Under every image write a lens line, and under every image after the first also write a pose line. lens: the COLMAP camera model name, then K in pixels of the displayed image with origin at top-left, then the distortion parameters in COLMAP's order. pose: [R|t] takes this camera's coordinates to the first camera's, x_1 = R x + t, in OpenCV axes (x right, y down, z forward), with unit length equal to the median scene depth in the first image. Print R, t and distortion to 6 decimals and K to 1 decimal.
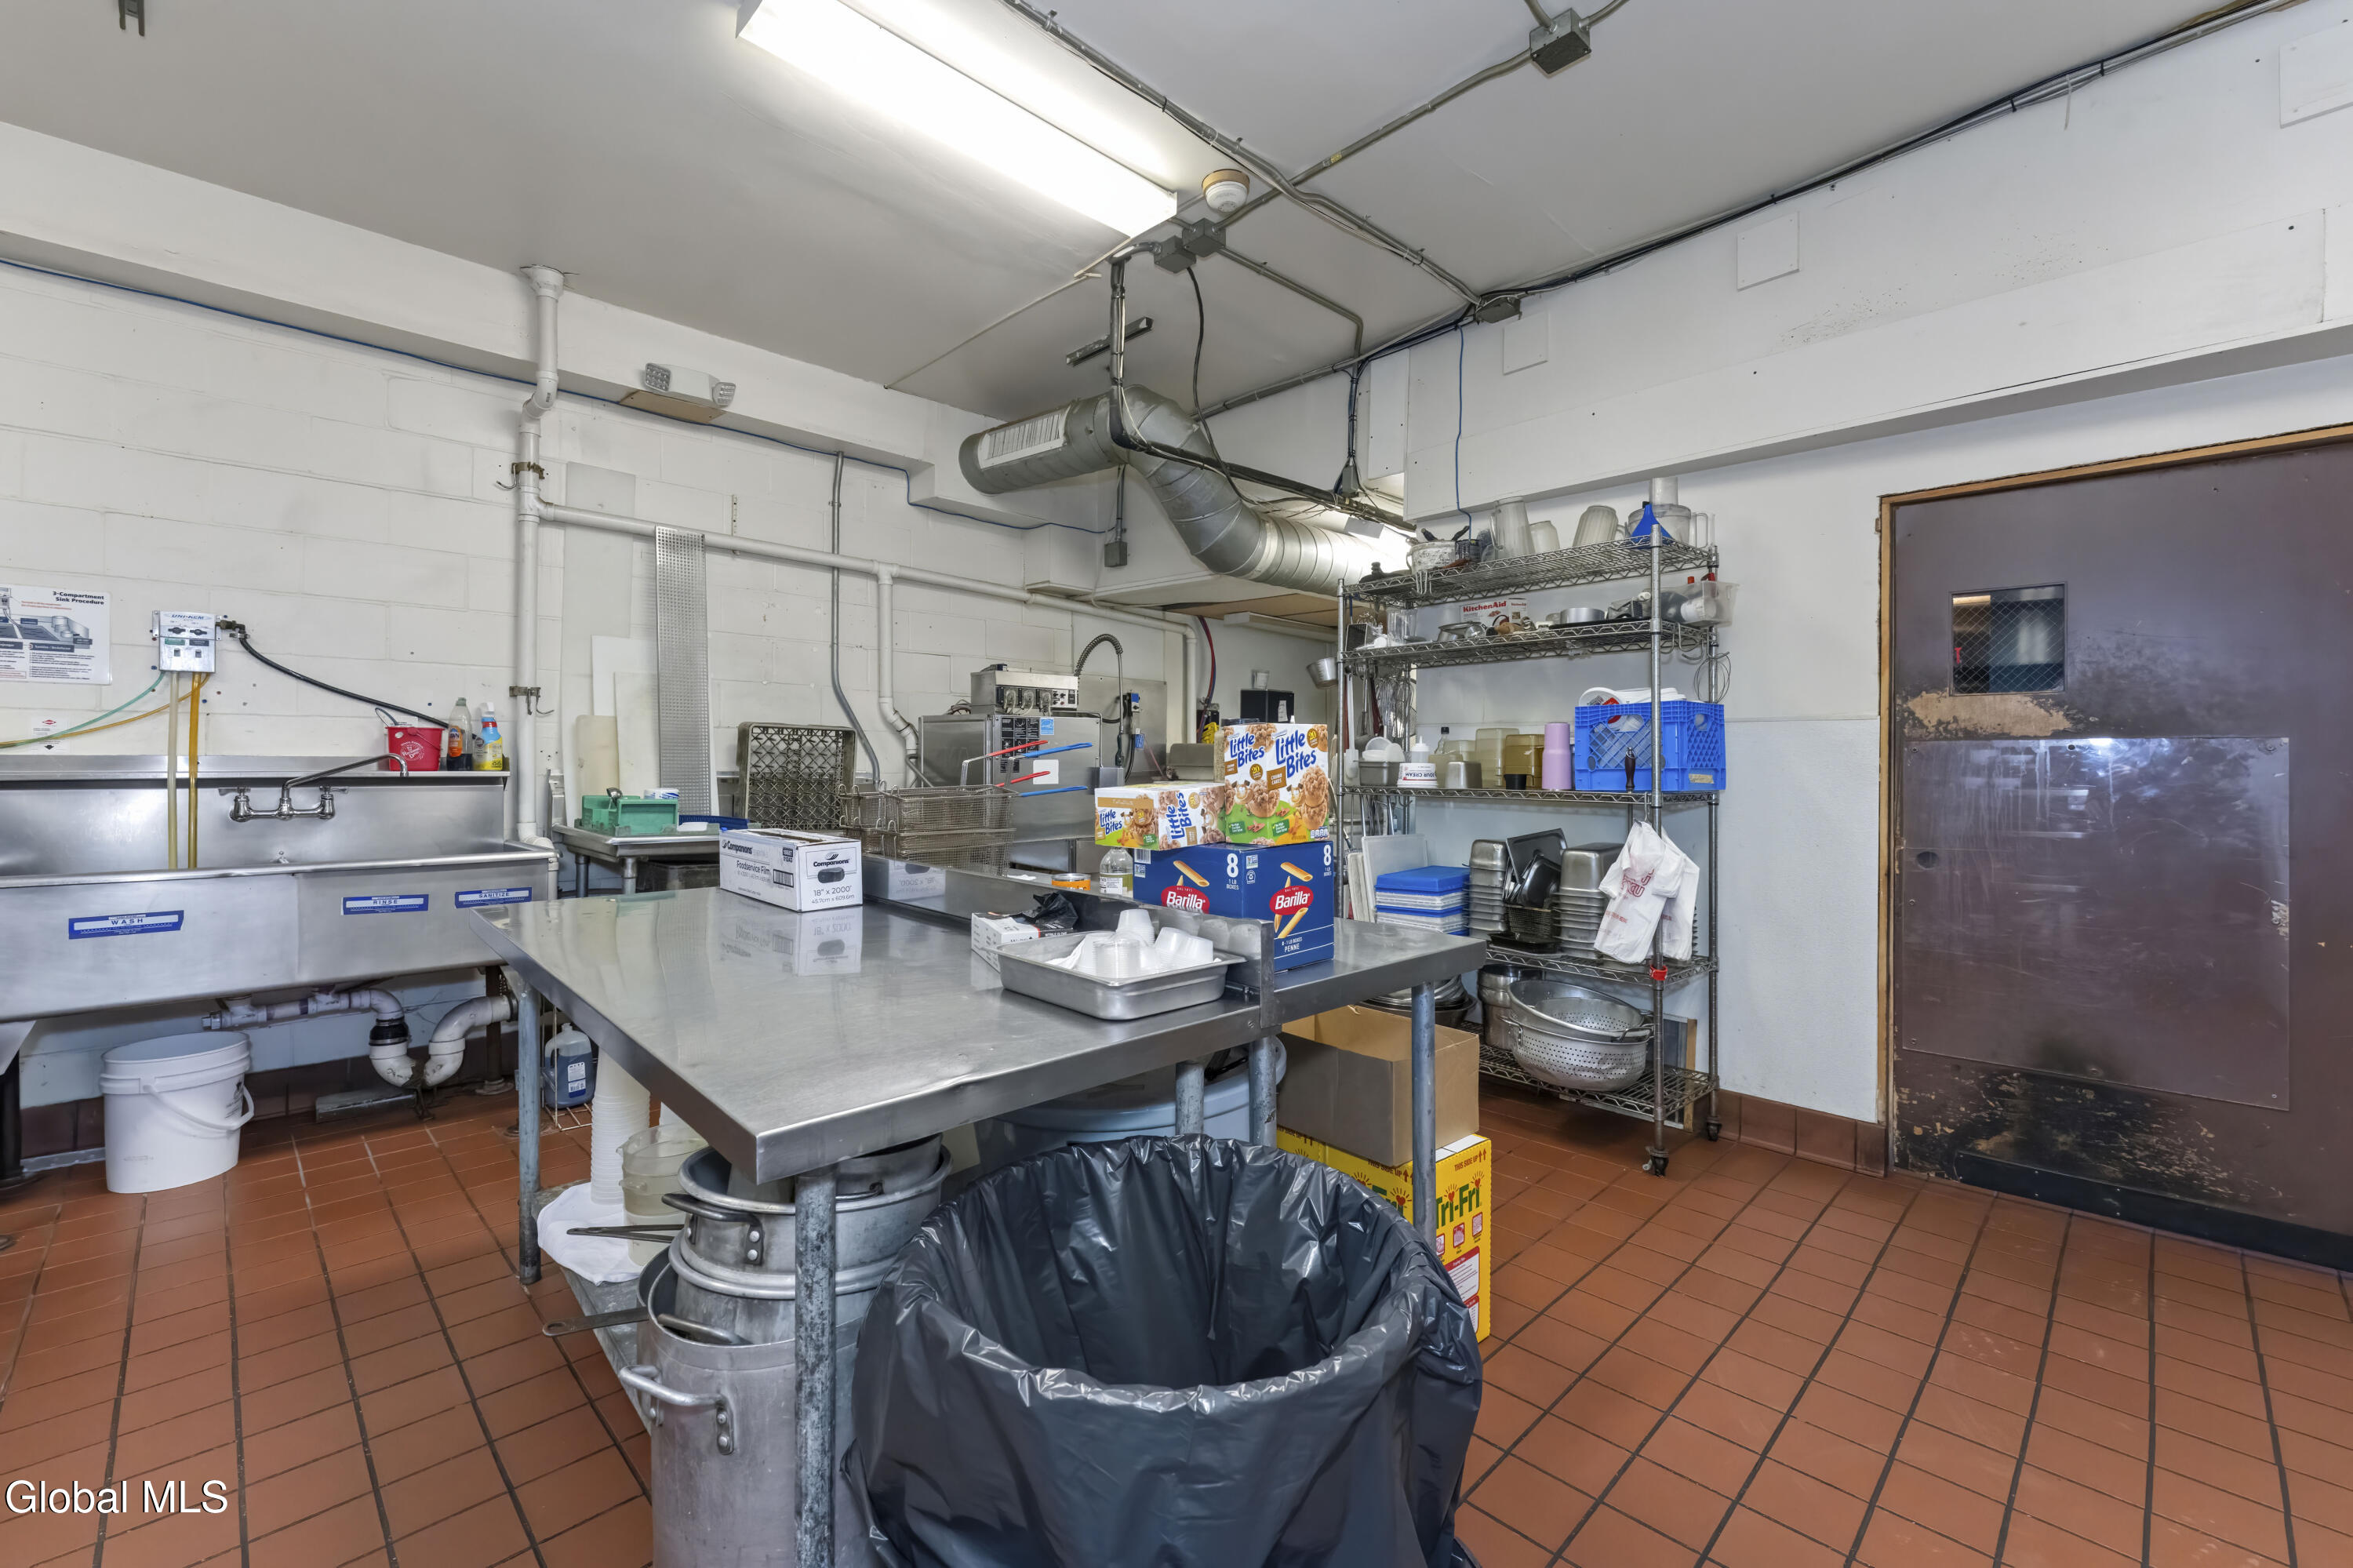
lens RADIAL K [[992.5, 0, 1173.0], [0, 992.5, 781.3], [0, 0, 1]] dist [0.000022, -0.000216]
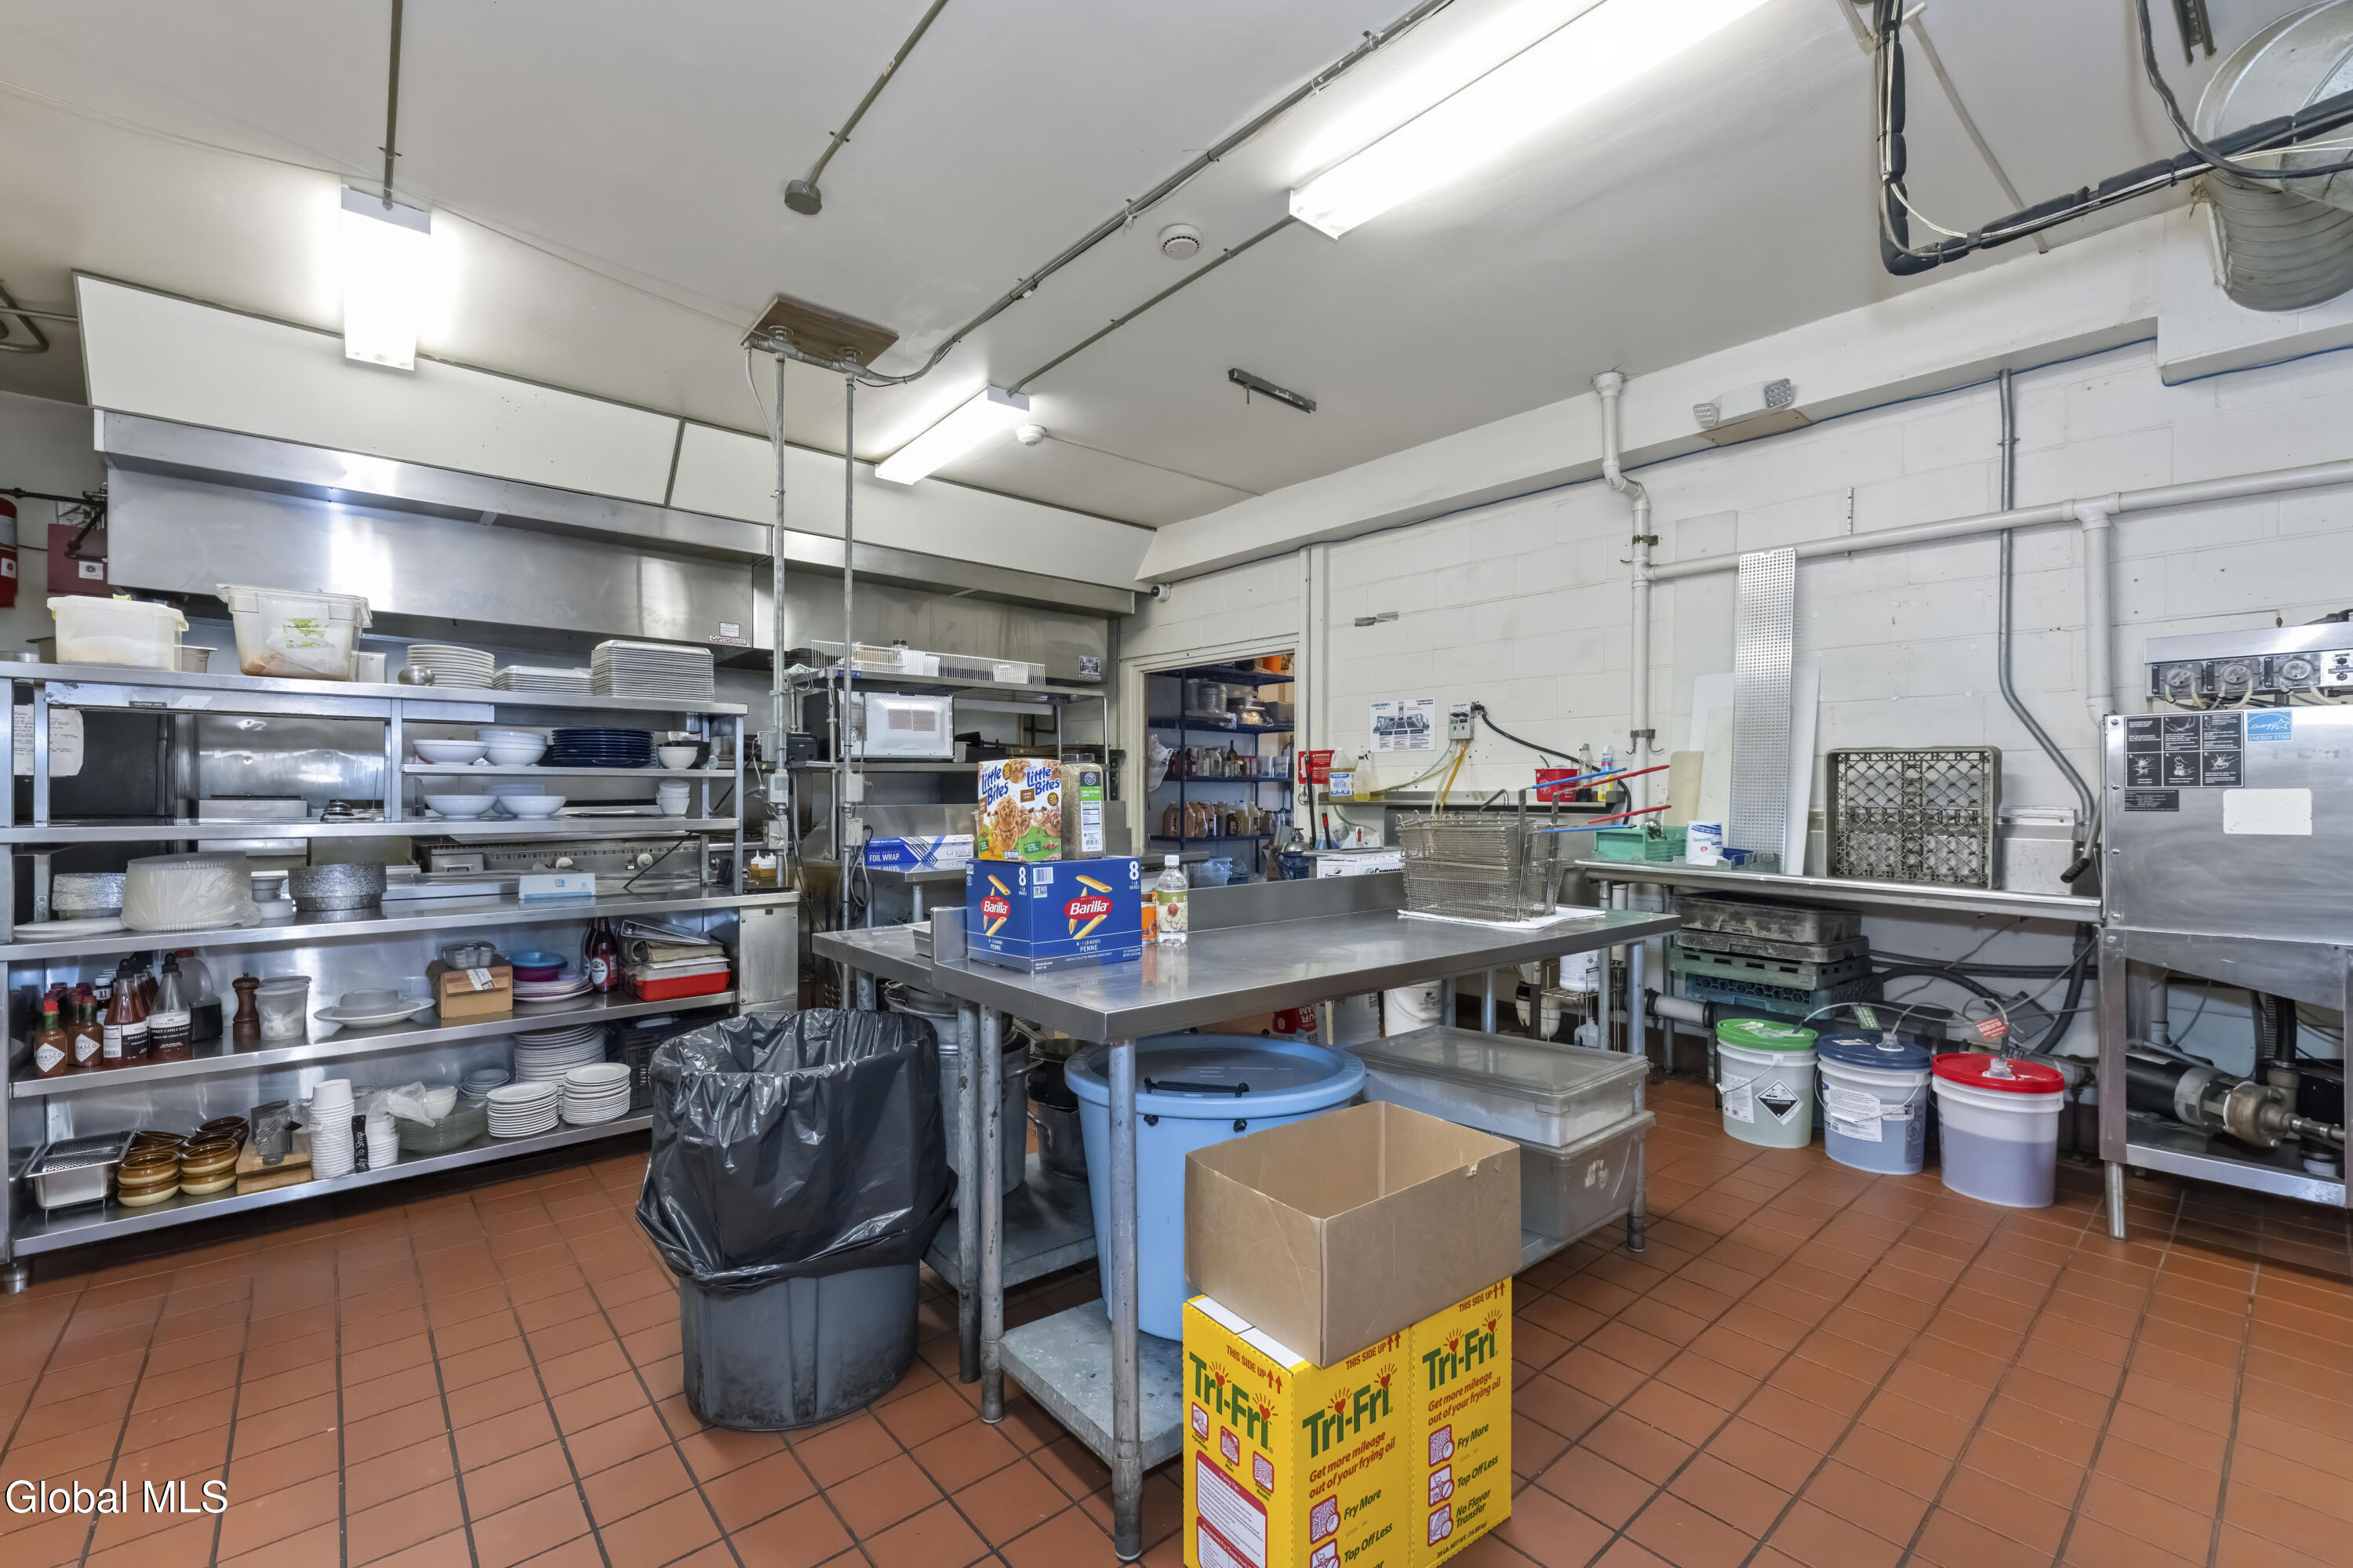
lens RADIAL K [[986.9, 0, 1168.1], [0, 986.9, 820.5], [0, 0, 1]] dist [0.000783, 0.000043]
pose [[-0.074668, 0.023288, -0.996936, 0.638225], [-0.018449, 0.999524, 0.024730, -0.009290], [0.997038, 0.020239, -0.074203, 0.639660]]
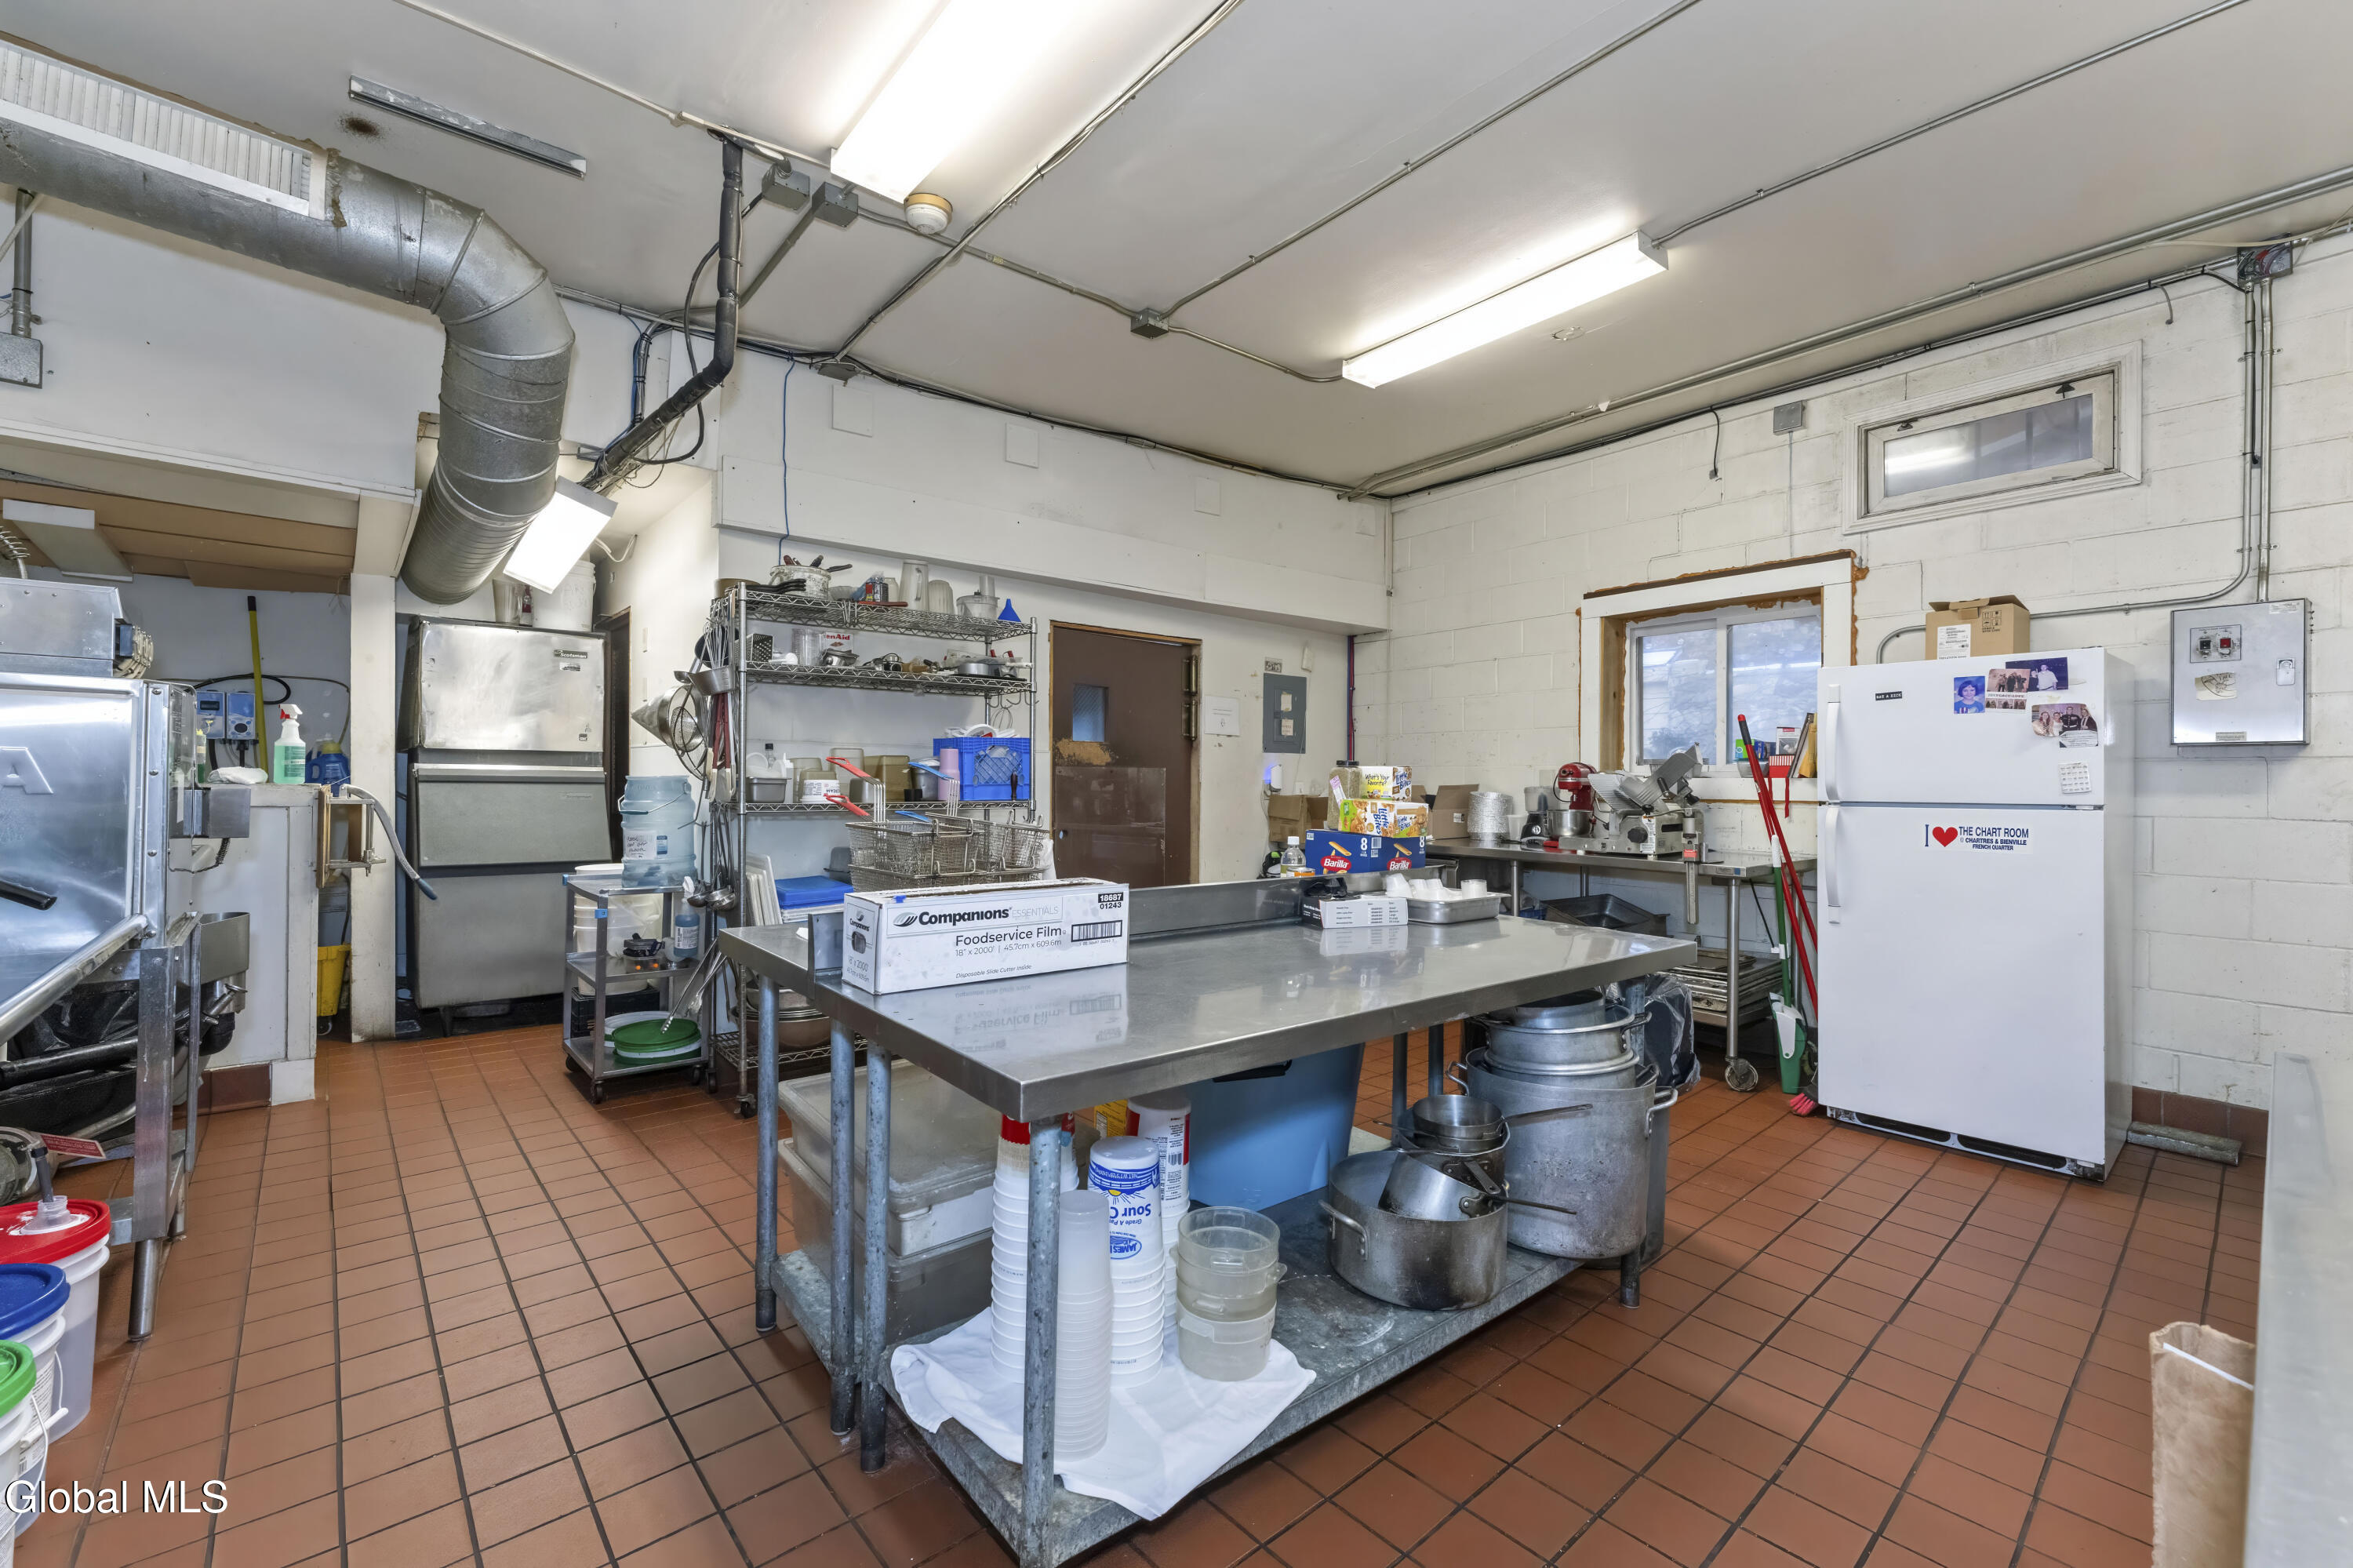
lens RADIAL K [[992.5, 0, 1173.0], [0, 992.5, 781.3], [0, 0, 1]] dist [0.000022, -0.000216]
pose [[0.075109, 0.001806, 0.997174, -0.792187], [0.007885, 0.999966, -0.002405, -0.010713], [-0.997144, 0.008043, 0.075093, 0.578104]]
